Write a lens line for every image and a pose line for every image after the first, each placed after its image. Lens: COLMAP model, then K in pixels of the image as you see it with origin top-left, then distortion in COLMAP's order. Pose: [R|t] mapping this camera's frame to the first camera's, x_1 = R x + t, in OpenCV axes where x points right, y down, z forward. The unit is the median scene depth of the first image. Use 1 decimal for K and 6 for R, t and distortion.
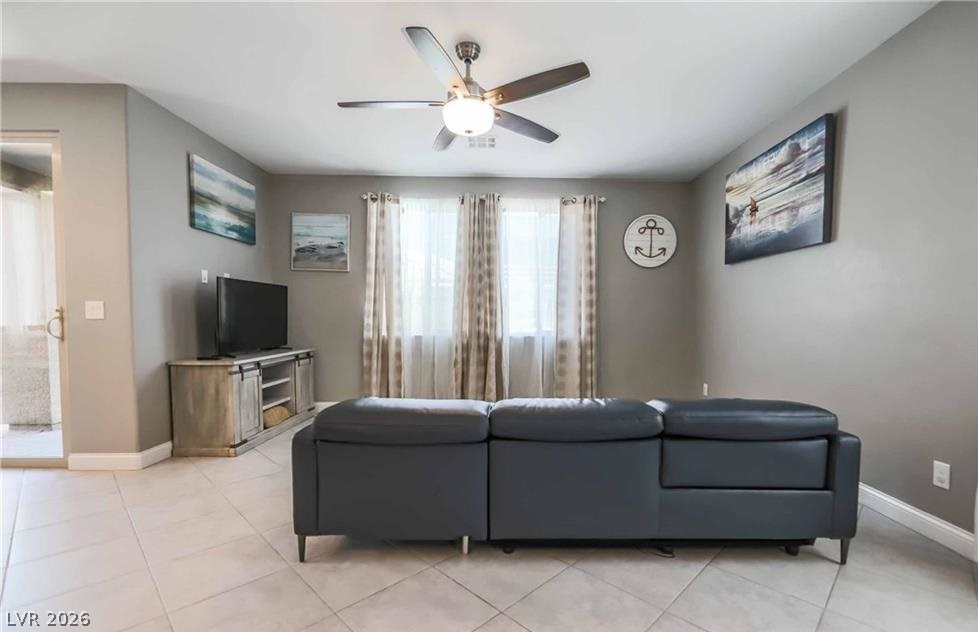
lens RADIAL K [[442.0, 0, 513.9], [0, 442.0, 339.4], [0, 0, 1]] dist [0.000665, -0.002478]
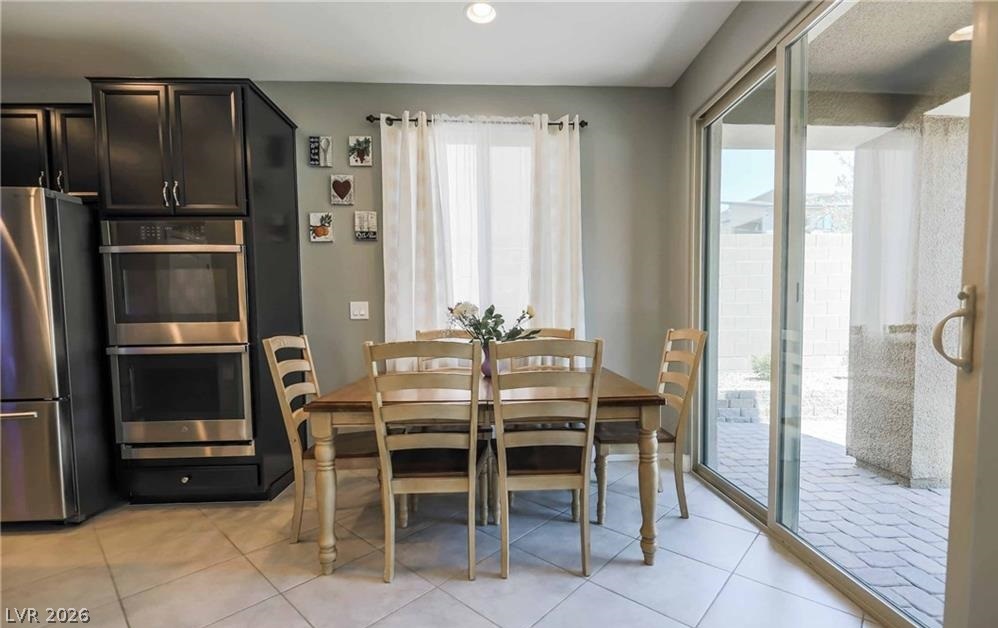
lens RADIAL K [[440.7, 0, 514.9], [0, 440.7, 341.7], [0, 0, 1]] dist [-0.000262, -0.003210]
pose [[0.036255, 0.051969, -0.997990, -0.518753], [-0.034563, 0.998115, 0.050720, -0.024239], [0.998745, 0.032654, 0.037983, 0.463341]]
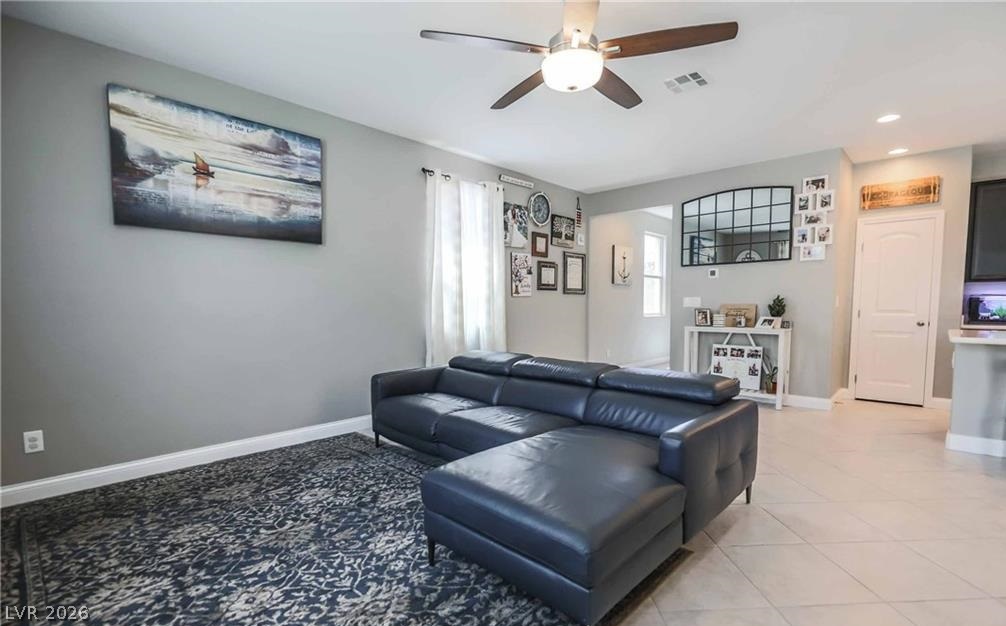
lens RADIAL K [[463.8, 0, 515.9], [0, 463.8, 340.8], [0, 0, 1]] dist [-0.003471, -0.001276]
pose [[-0.724455, -0.058509, 0.686834, -0.448192], [0.031489, 0.992542, 0.117764, -0.067021], [-0.688602, 0.106943, -0.717210, 1.196811]]
